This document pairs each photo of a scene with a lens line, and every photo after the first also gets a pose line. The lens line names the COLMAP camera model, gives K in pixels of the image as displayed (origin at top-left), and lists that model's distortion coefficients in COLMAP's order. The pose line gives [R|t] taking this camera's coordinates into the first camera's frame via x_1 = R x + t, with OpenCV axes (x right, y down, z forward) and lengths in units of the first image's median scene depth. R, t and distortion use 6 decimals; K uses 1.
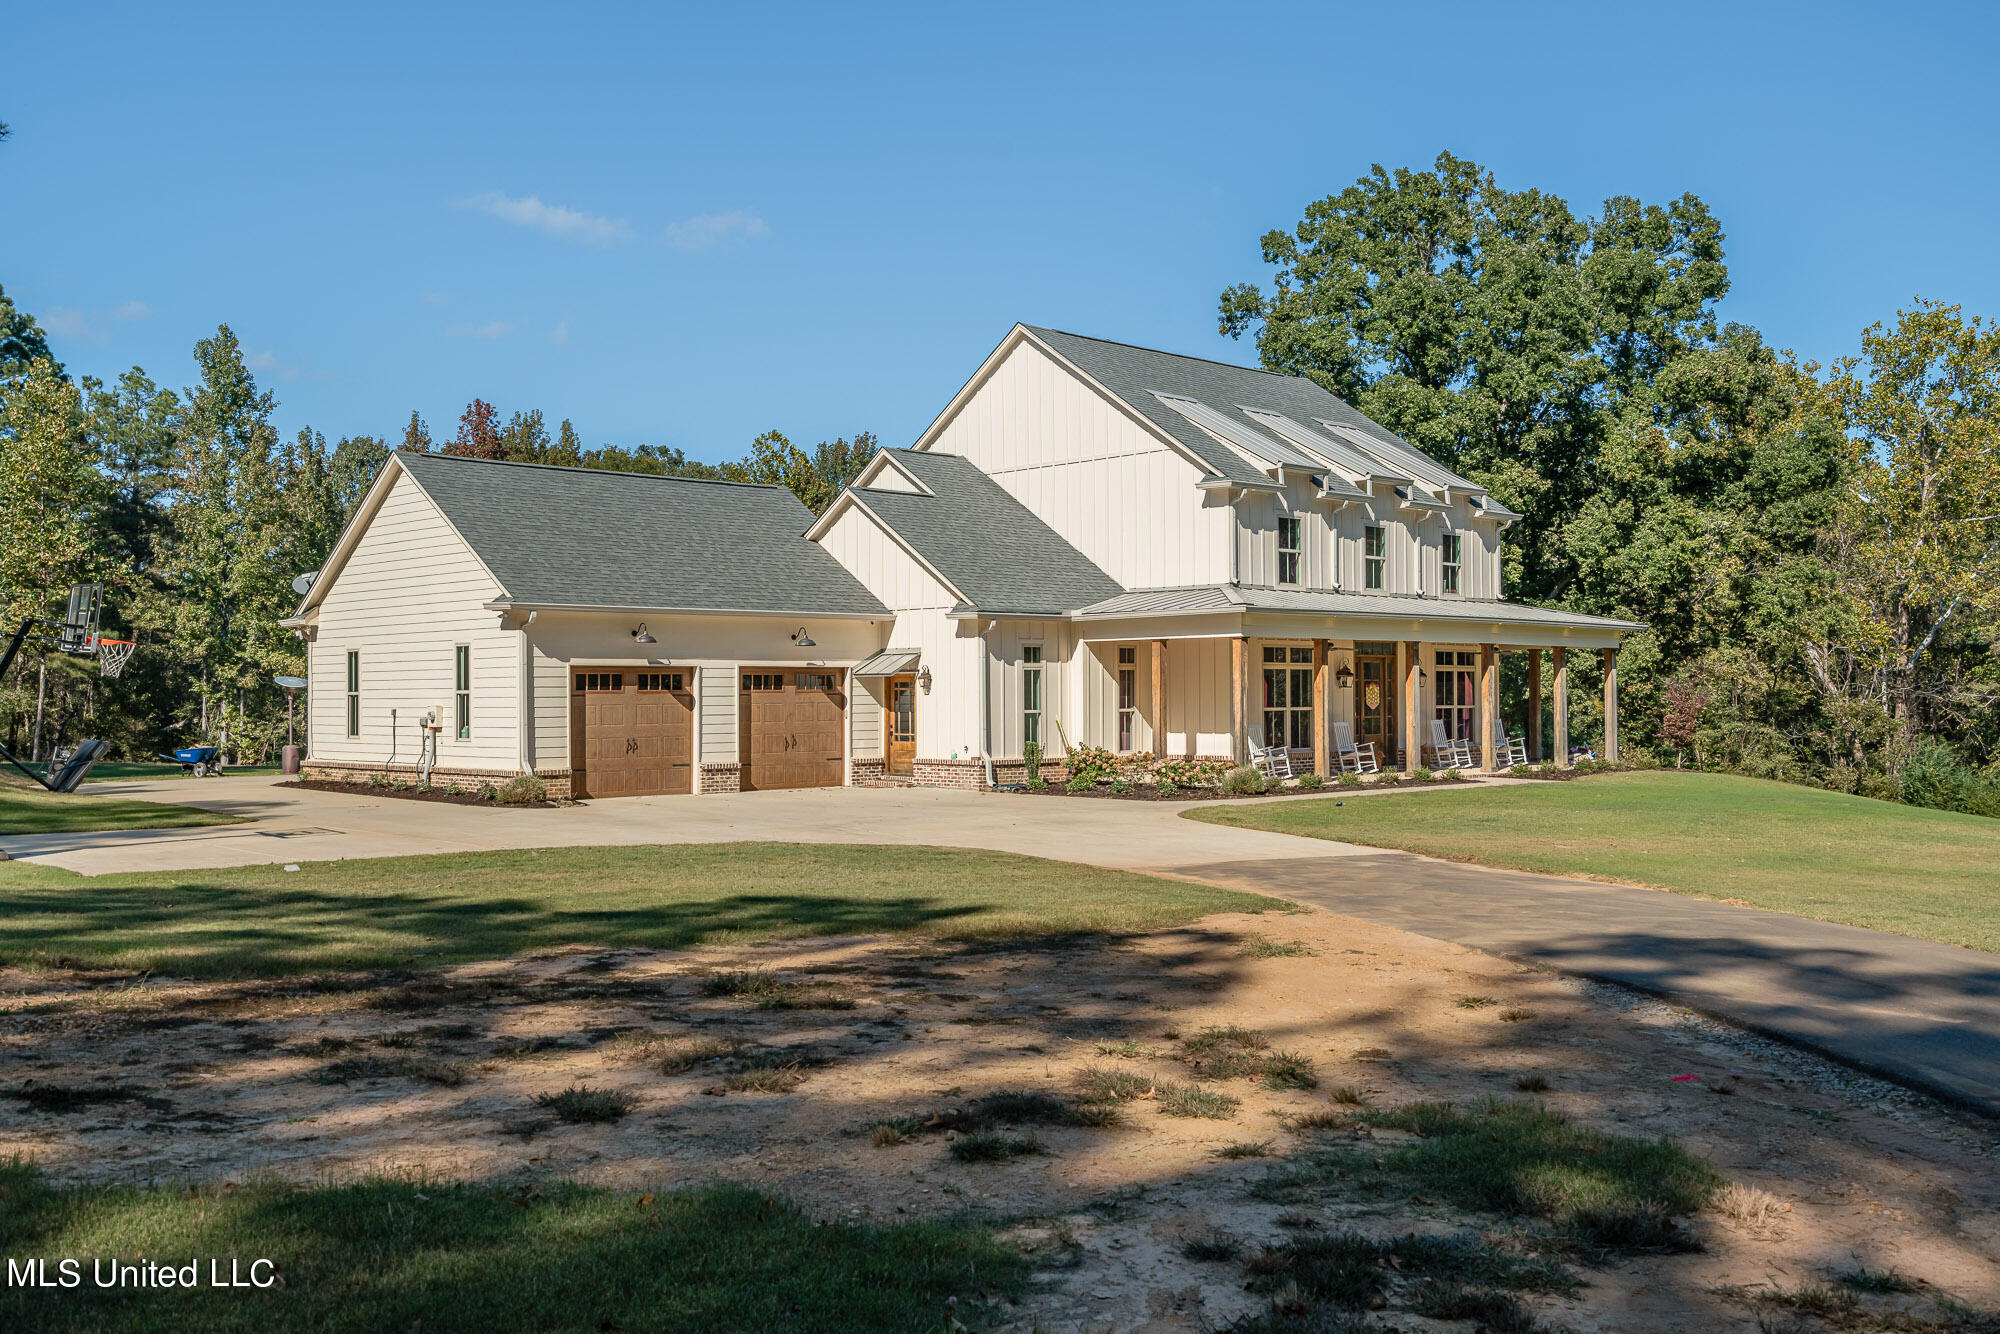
lens RADIAL K [[1913.8, 0, 1002.8], [0, 1913.8, 673.0], [0, 0, 1]] dist [-0.008520, 0.000000]
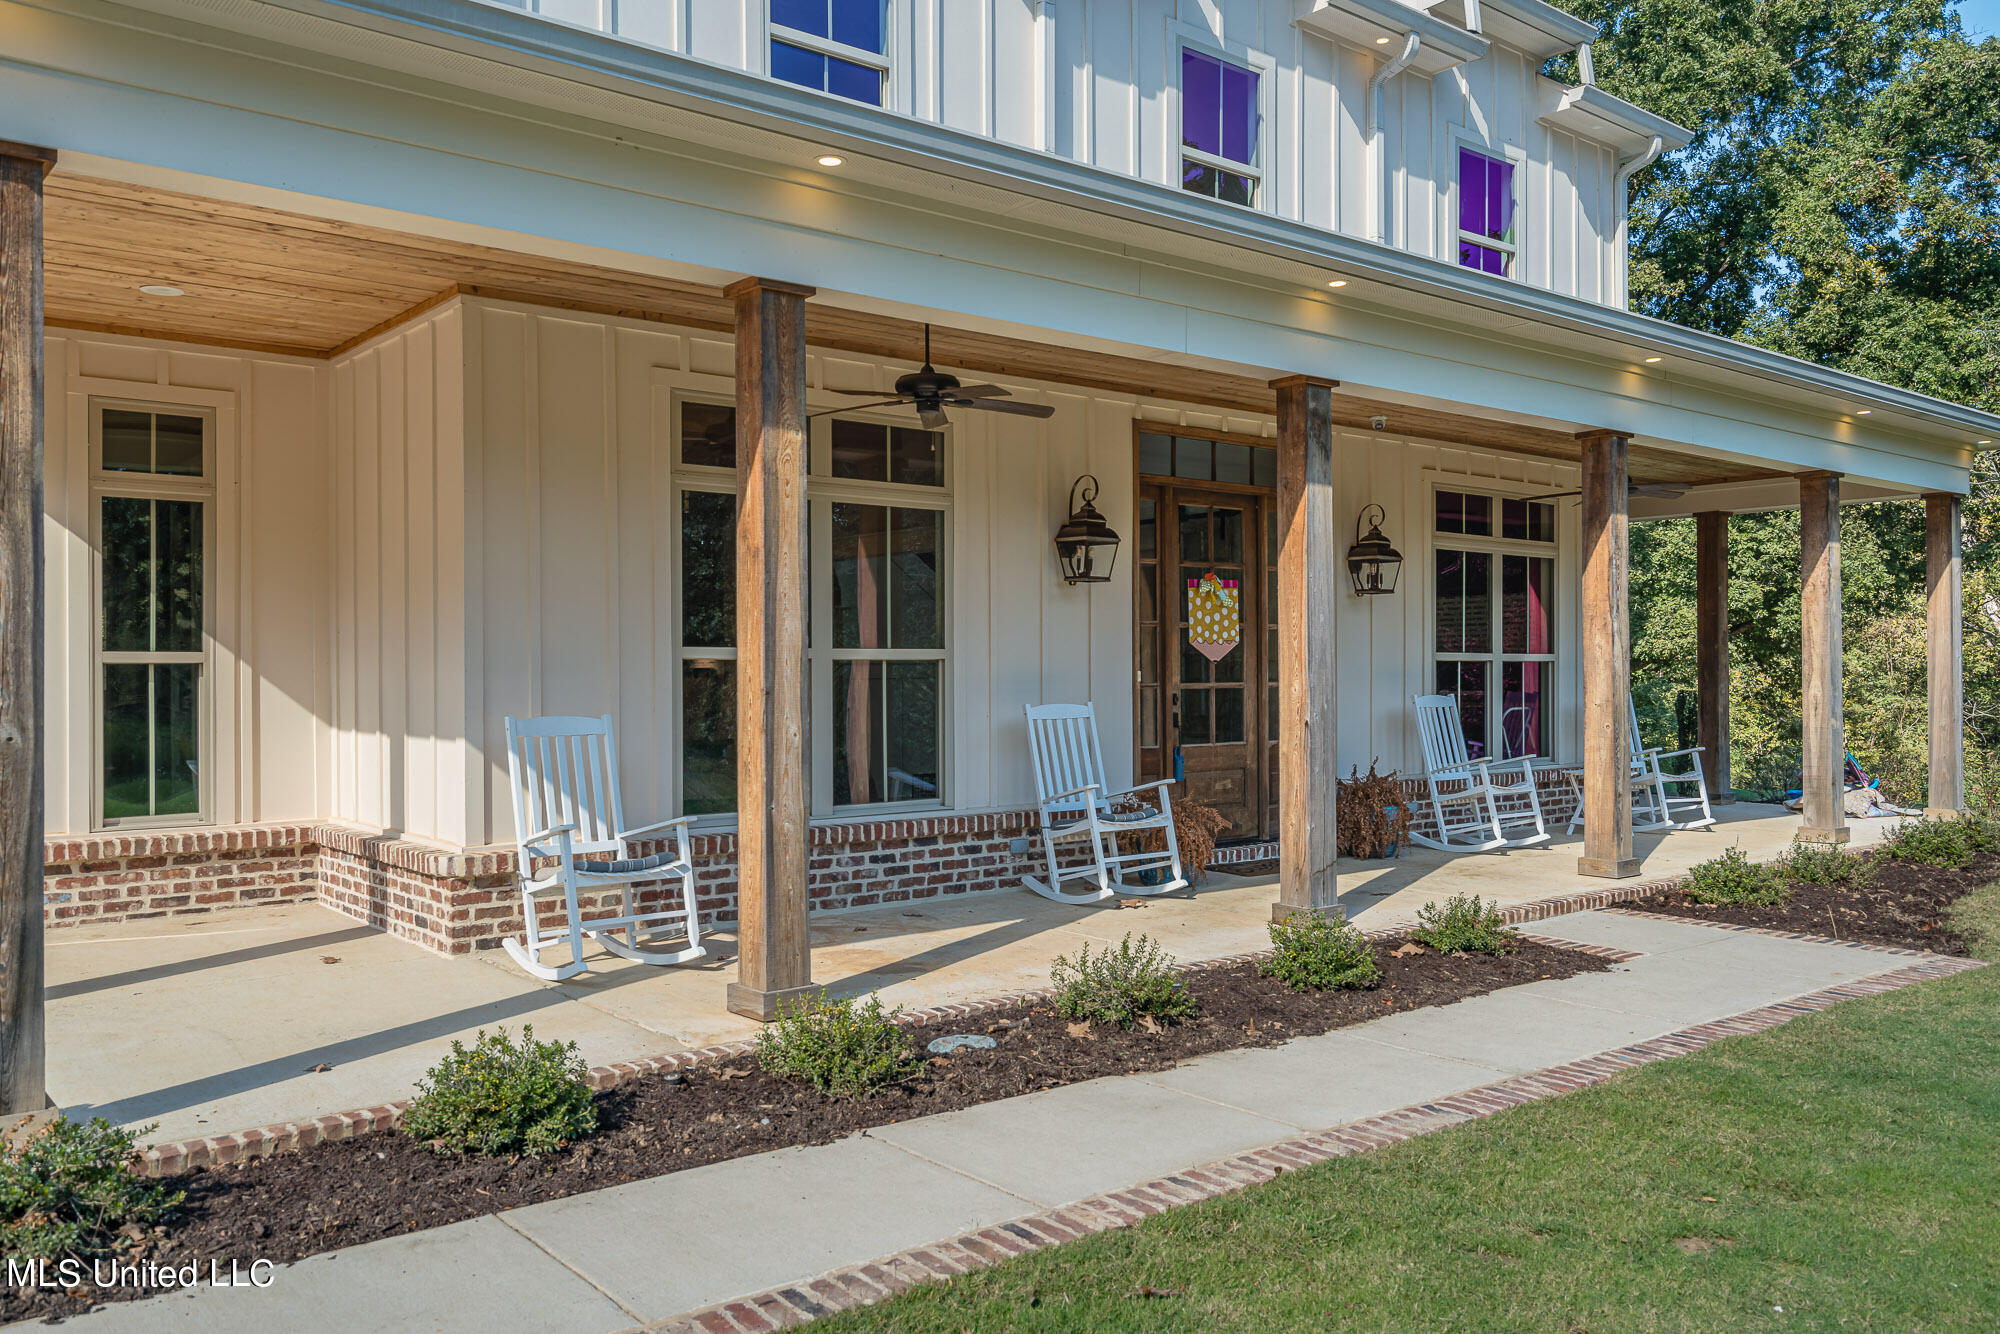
lens RADIAL K [[1499.8, 0, 999.1], [0, 1499.8, 667.9], [0, 0, 1]] dist [0.005161, 0.000500]
pose [[0.994643, -0.000420, -0.103366, 0.175904], [0.001348, 0.999959, 0.008910, 0.017077], [0.103358, -0.009002, 0.994603, 0.724370]]
